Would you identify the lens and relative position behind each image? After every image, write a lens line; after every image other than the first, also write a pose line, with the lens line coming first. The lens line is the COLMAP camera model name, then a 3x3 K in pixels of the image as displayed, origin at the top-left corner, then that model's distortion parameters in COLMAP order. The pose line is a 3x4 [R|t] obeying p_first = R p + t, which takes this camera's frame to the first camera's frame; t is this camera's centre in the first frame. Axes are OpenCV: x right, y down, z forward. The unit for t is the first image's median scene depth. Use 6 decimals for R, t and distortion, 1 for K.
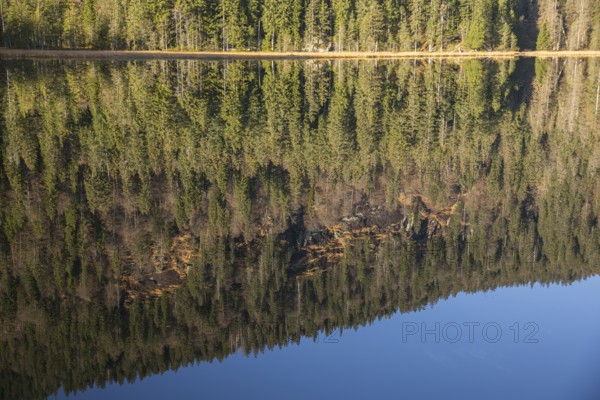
lens RADIAL K [[742.0, 0, 300.0], [0, 742.0, 200.0], [0, 0, 1]] dist [0.024110, 0.276629]
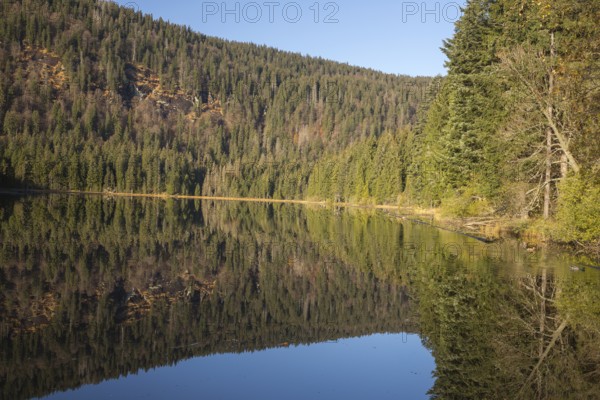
lens RADIAL K [[611.0, 0, 300.0], [0, 611.0, 200.0], [0, 0, 1]] dist [-0.010193, 0.121481]
pose [[0.979052, 0.035310, 0.200527, 0.118387], [0.004411, 0.980940, -0.194262, 0.111814], [-0.203565, 0.191077, 0.960235, -0.543381]]
